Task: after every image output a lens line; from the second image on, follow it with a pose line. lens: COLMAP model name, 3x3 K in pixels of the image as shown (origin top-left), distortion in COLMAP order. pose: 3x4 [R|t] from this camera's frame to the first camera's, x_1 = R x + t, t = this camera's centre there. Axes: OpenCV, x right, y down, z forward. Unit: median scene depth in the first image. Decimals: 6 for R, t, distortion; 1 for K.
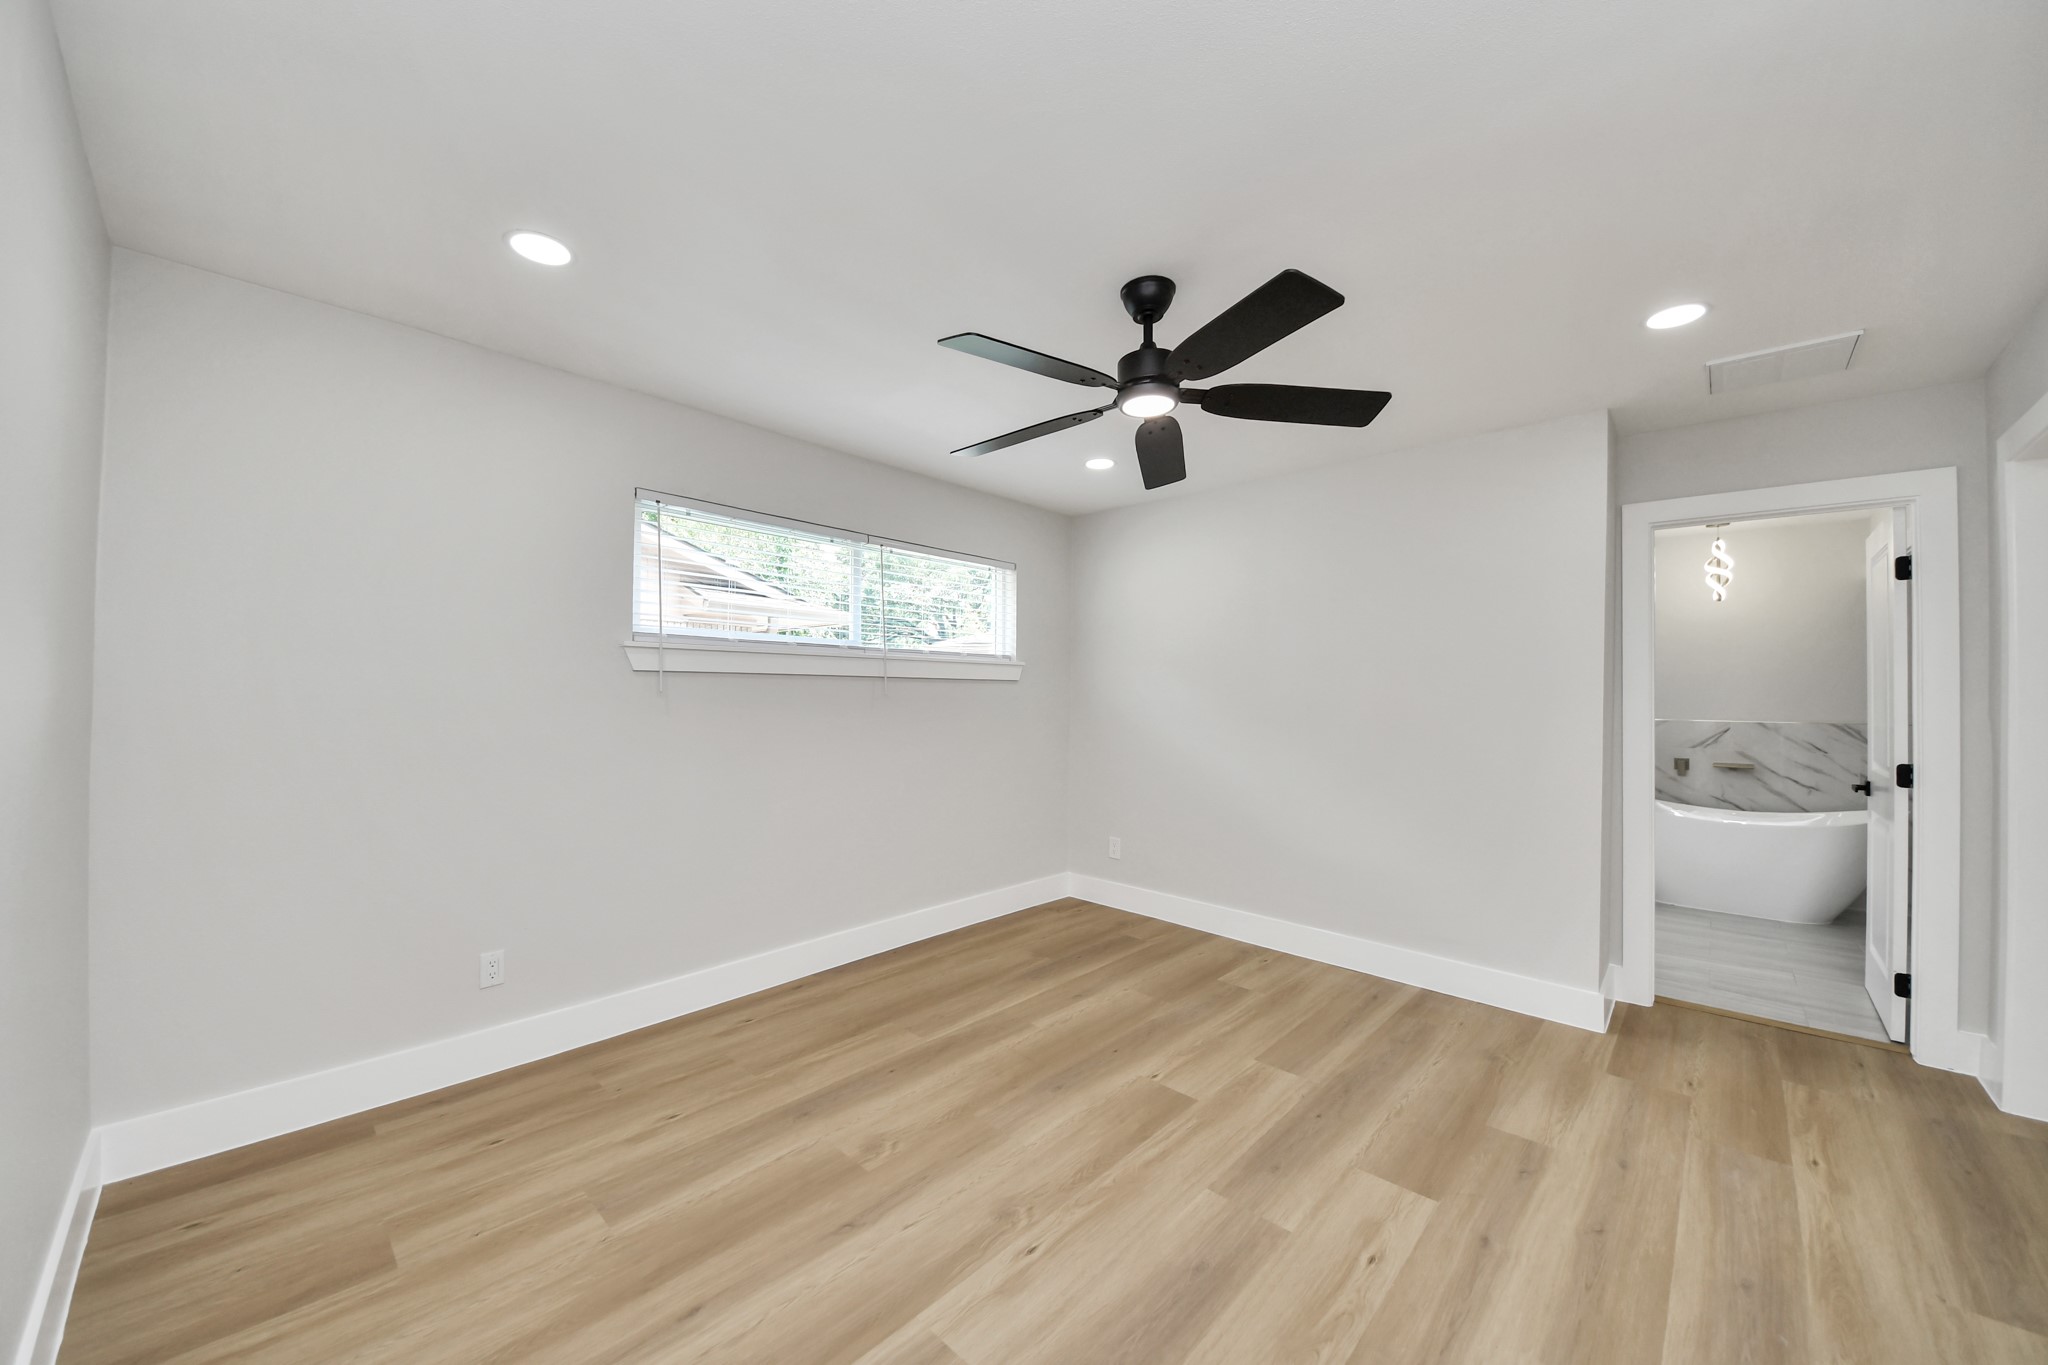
lens RADIAL K [[738.3, 0, 1000.8], [0, 738.3, 672.1], [0, 0, 1]] dist [0.045644, -0.025125]
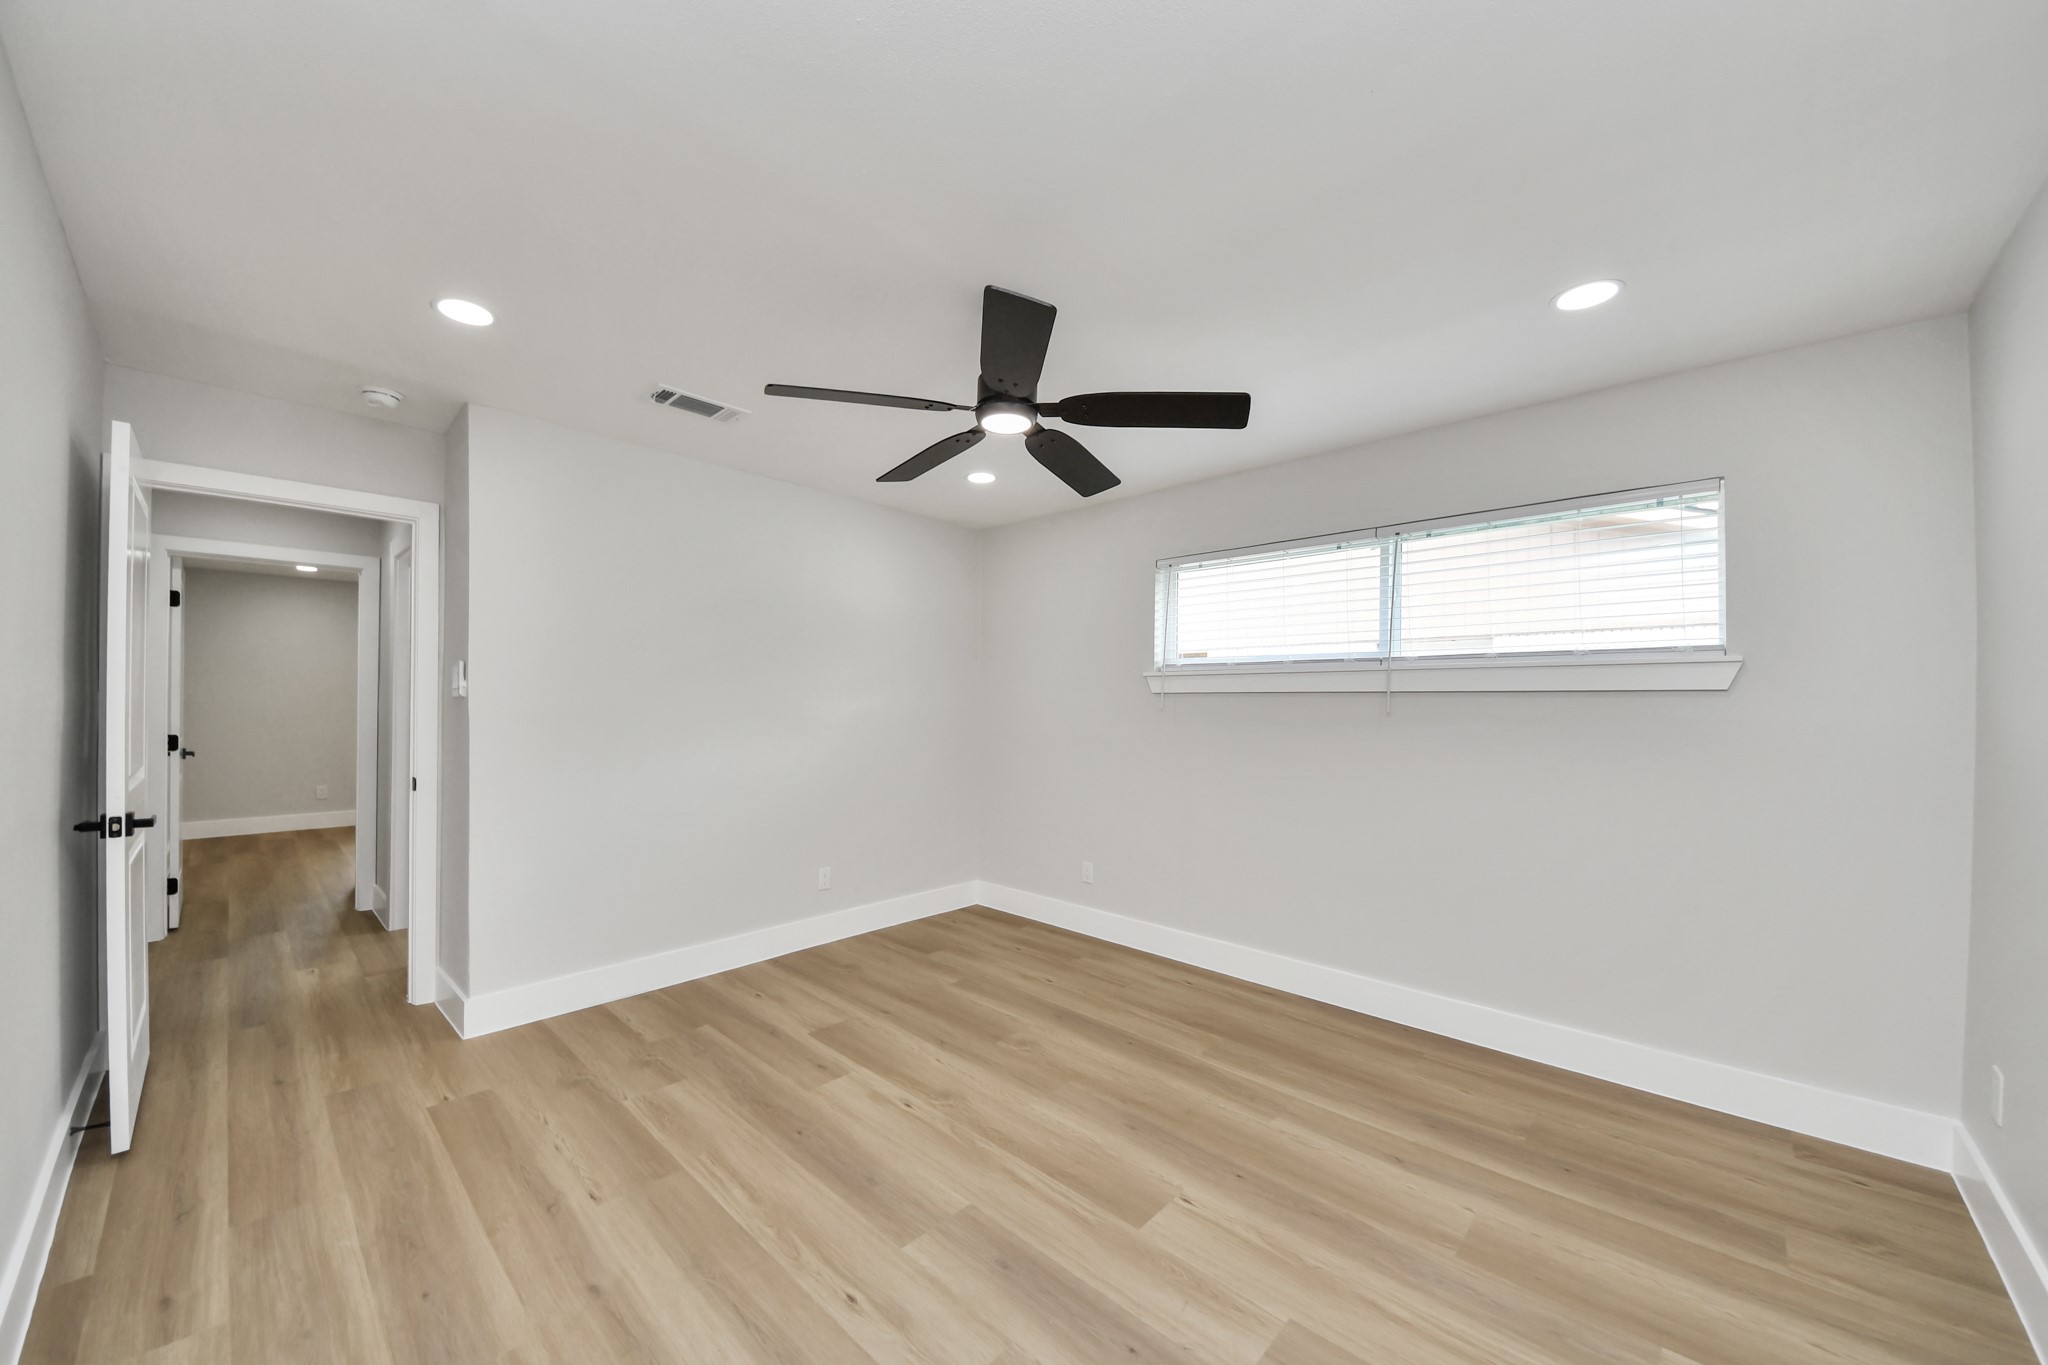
lens RADIAL K [[754.5, 0, 1025.7], [0, 754.5, 697.8], [0, 0, 1]] dist [0.038733, -0.027158]
pose [[0.012009, -0.022312, -0.999679, 0.978486], [0.013063, 0.999669, -0.022155, 0.037910], [0.999843, -0.012792, 0.012296, 0.812421]]
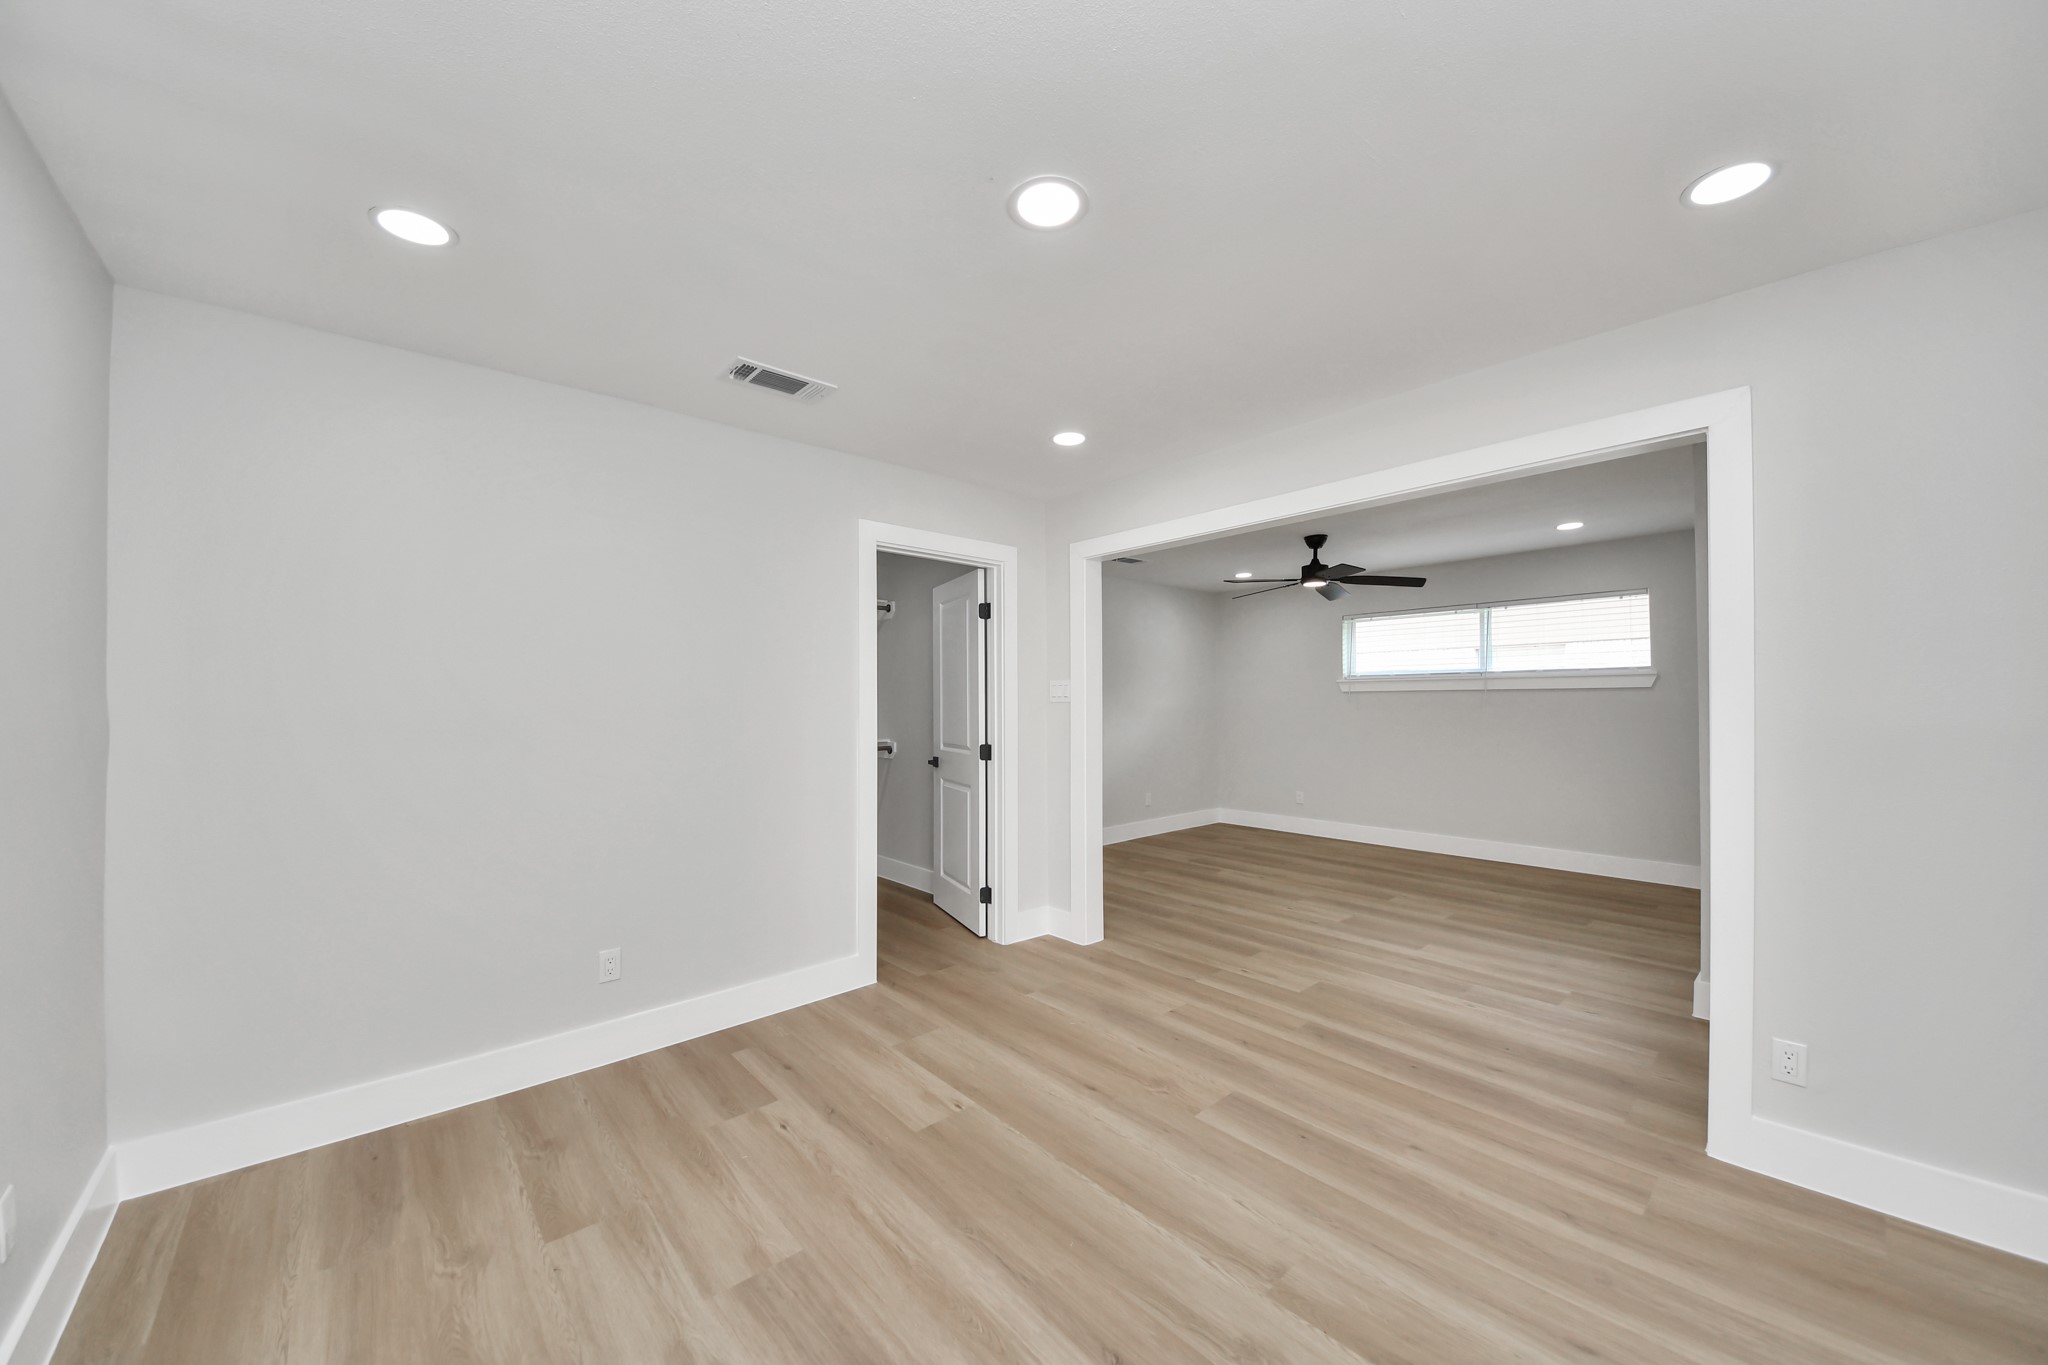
lens RADIAL K [[754.5, 0, 1025.7], [0, 754.5, 697.8], [0, 0, 1]] dist [0.038733, -0.027158]
pose [[-0.089874, -0.015125, -0.995838, 2.216625], [0.031678, 0.999335, -0.018037, 0.030333], [0.995449, -0.033167, -0.089335, 0.216244]]
